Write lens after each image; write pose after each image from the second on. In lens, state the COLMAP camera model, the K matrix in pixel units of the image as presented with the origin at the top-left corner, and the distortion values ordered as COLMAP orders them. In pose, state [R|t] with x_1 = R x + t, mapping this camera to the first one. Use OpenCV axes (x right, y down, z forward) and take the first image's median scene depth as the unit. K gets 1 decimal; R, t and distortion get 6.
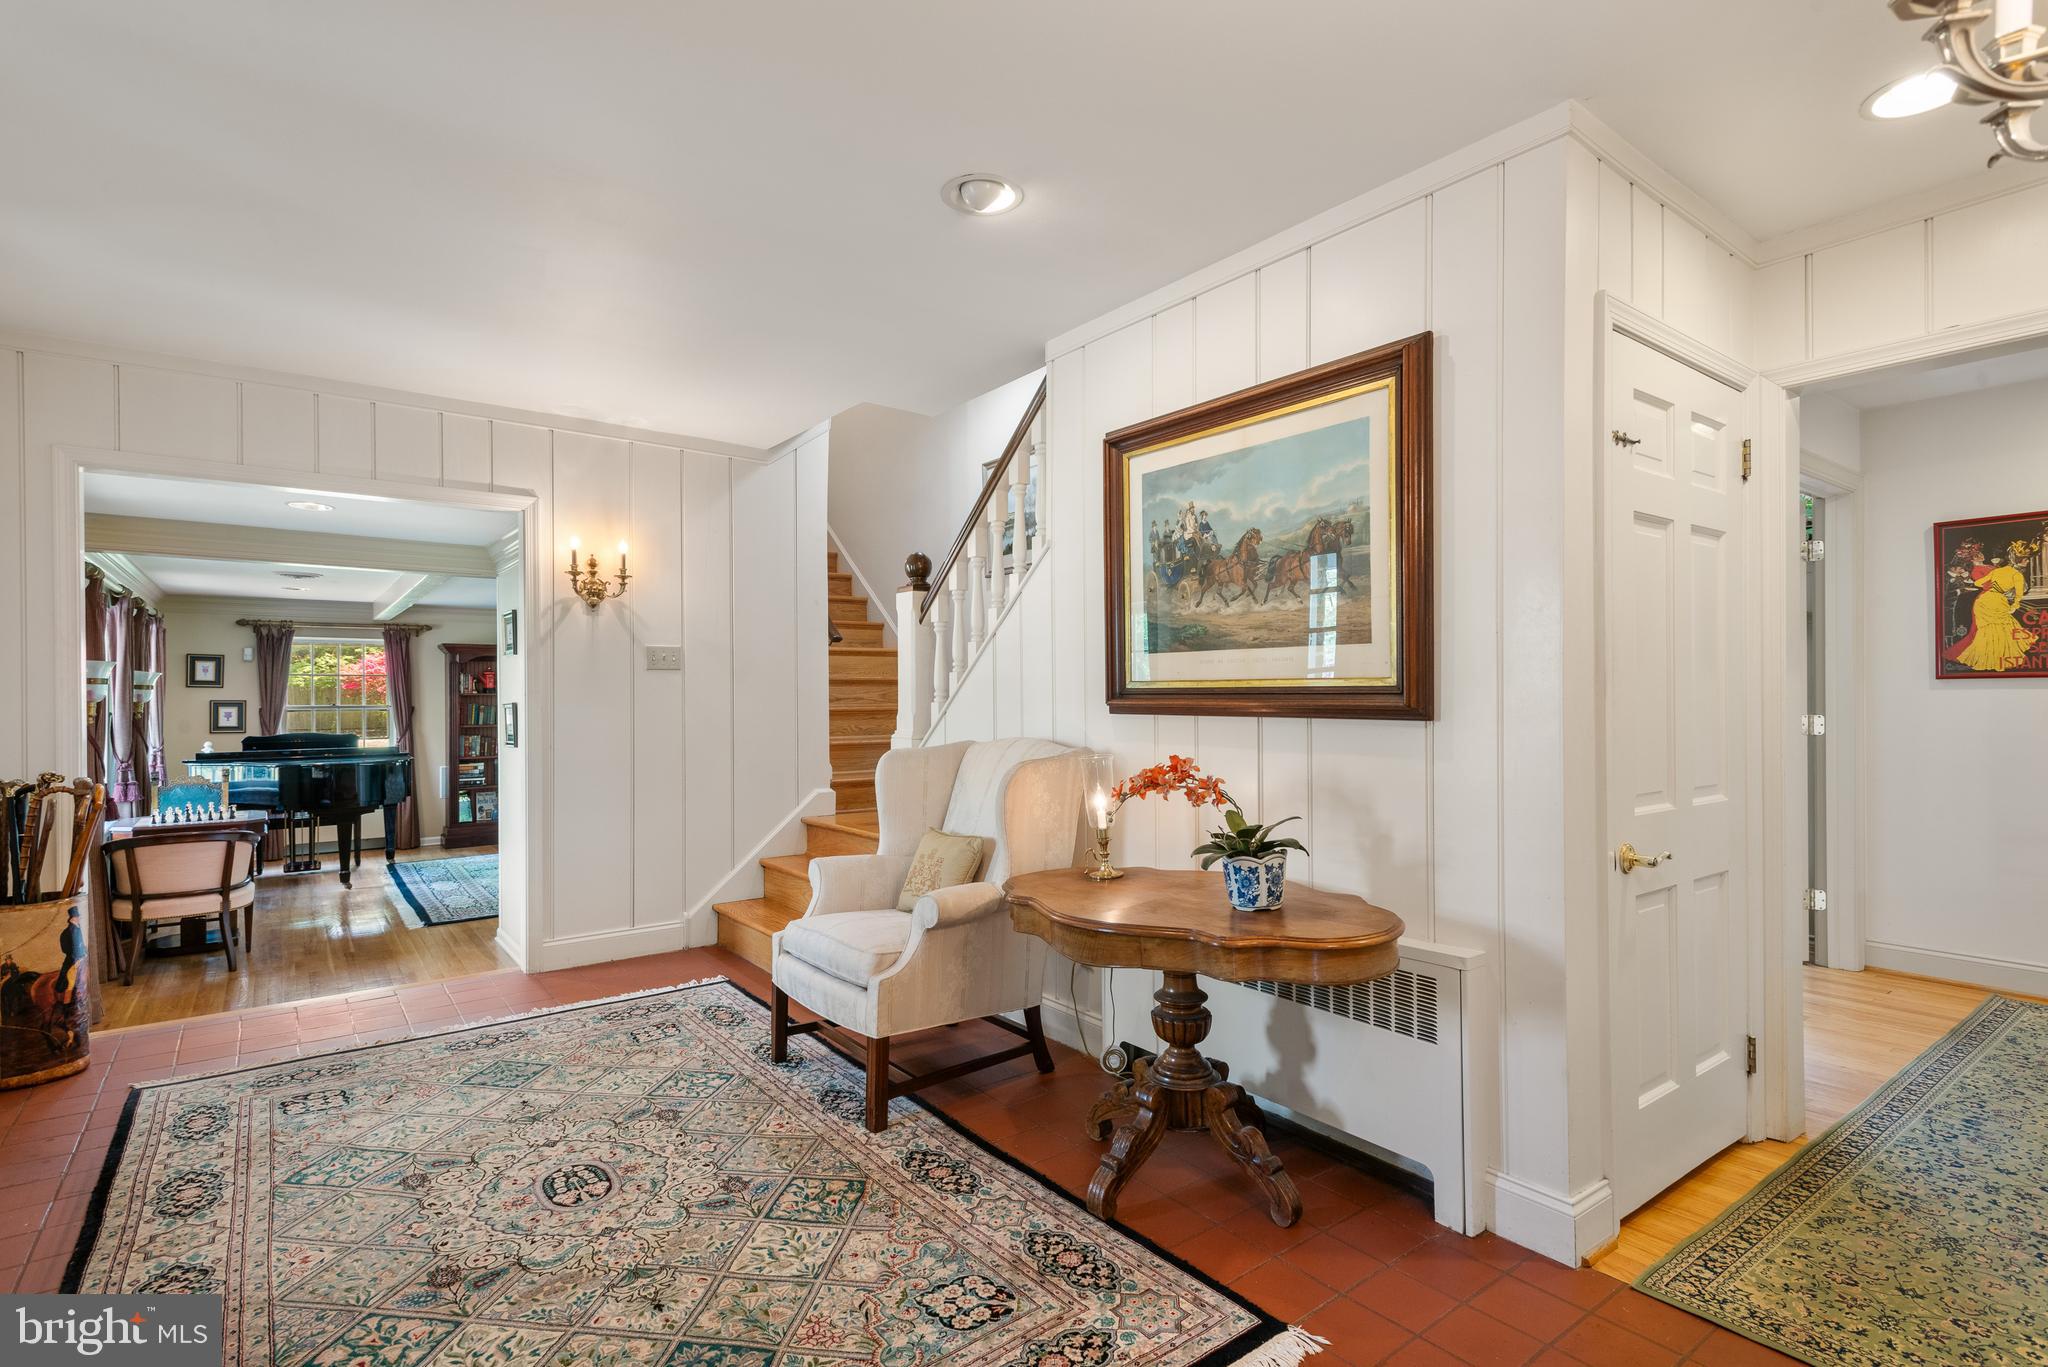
lens RADIAL K [[999.4, 0, 1024.0], [0, 999.4, 683.5], [0, 0, 1]] dist [0.002180, -0.000878]
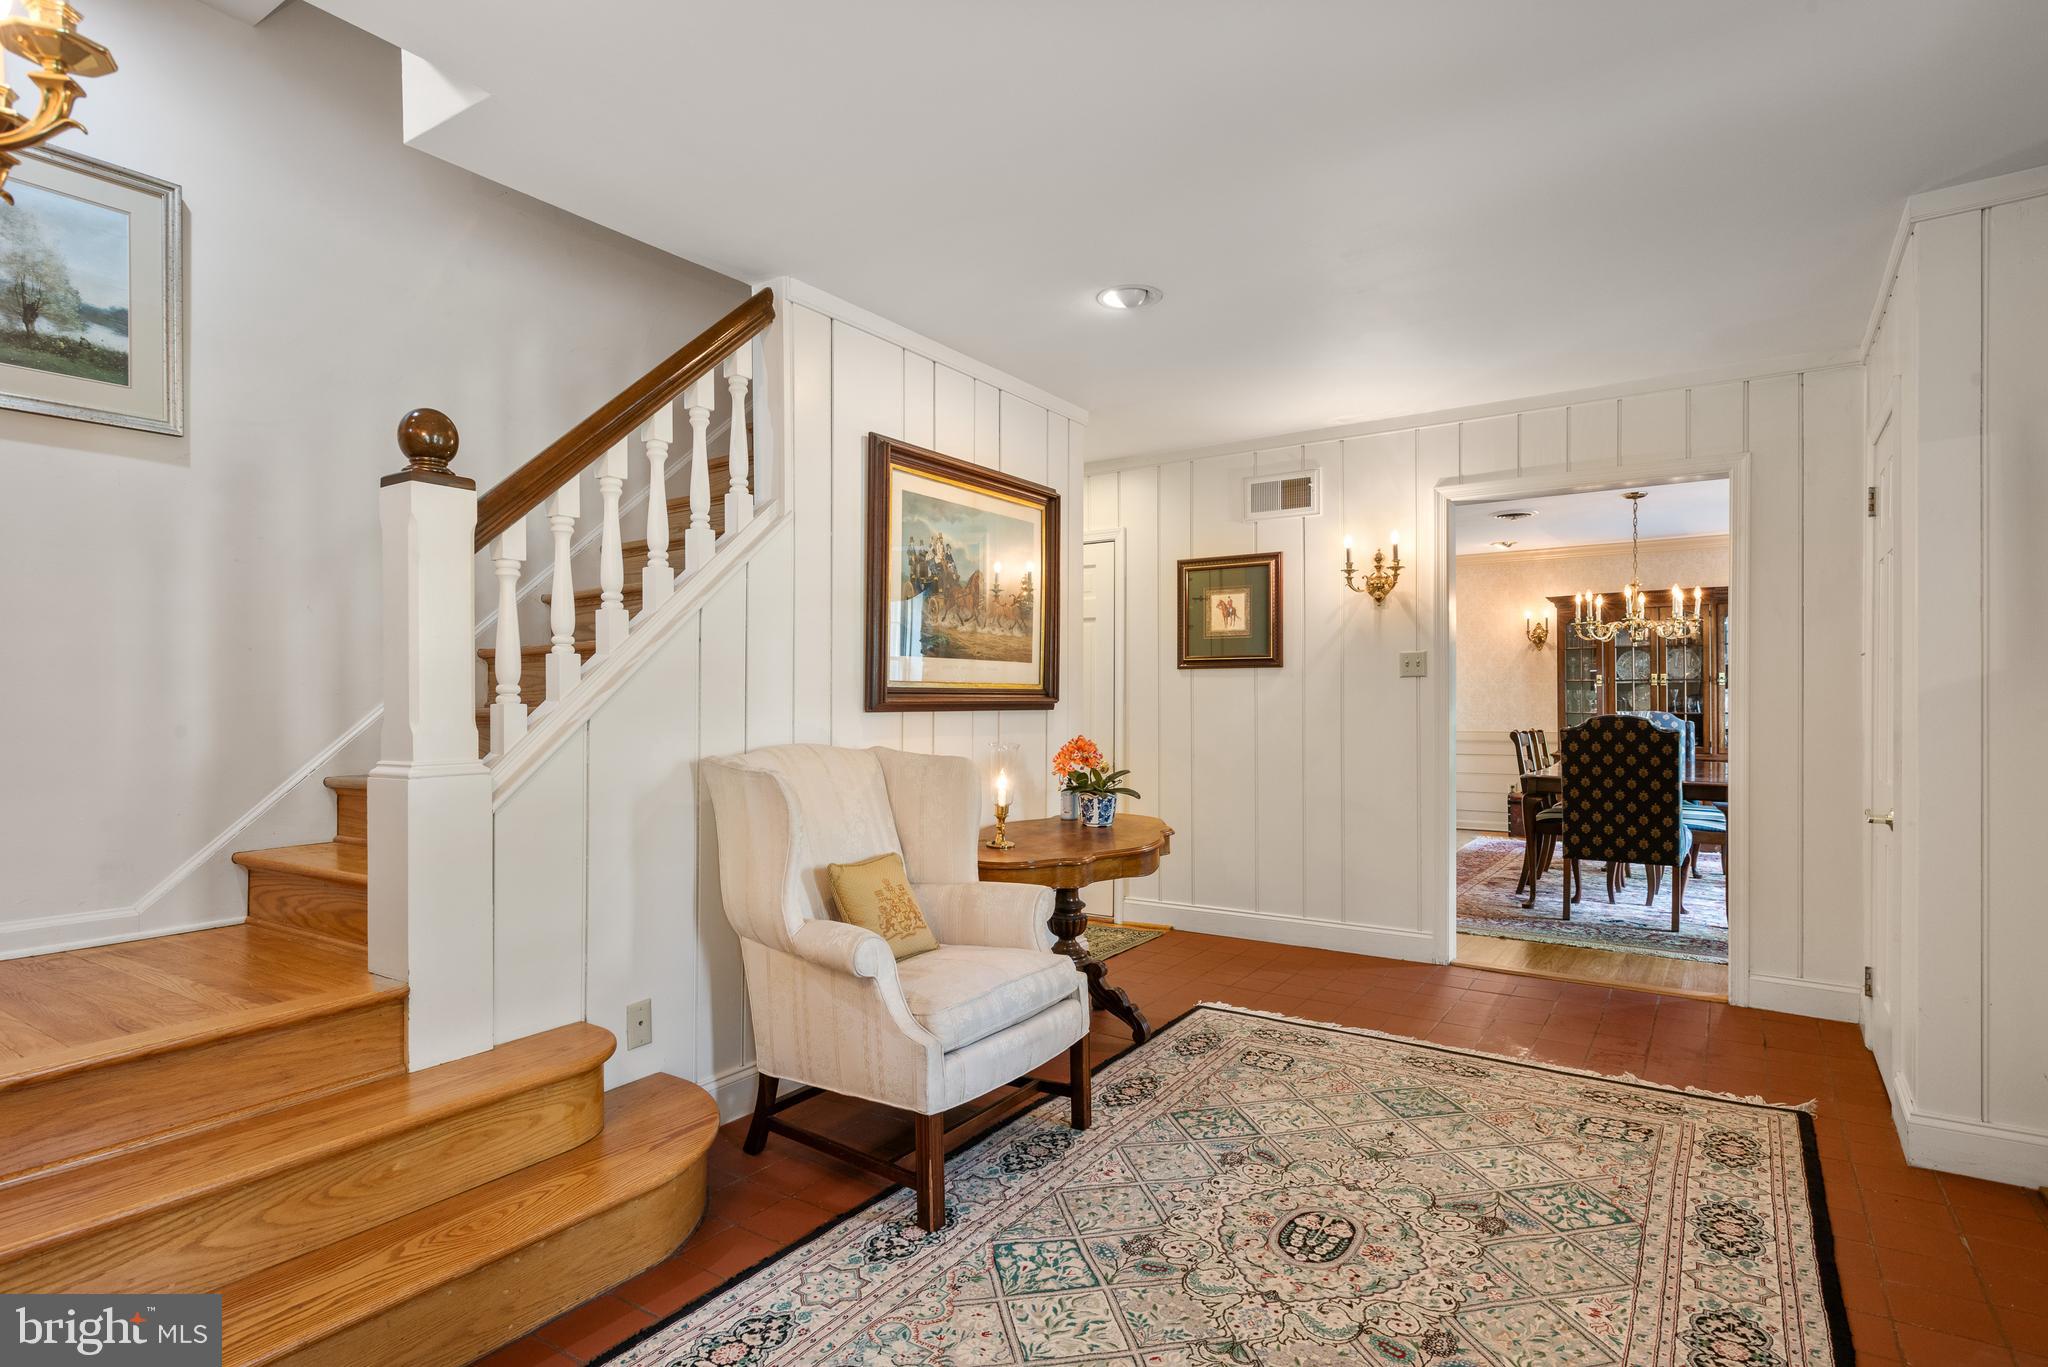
lens RADIAL K [[1074.0, 0, 1022.5], [0, 1074.0, 704.7], [0, 0, 1]] dist [0.002328, 0.000253]
pose [[-0.334490, -0.000928, 0.942399, -1.265977], [-0.003148, 0.999995, -0.000133, 0.027795], [-0.942394, -0.003012, -0.334492, 1.573544]]
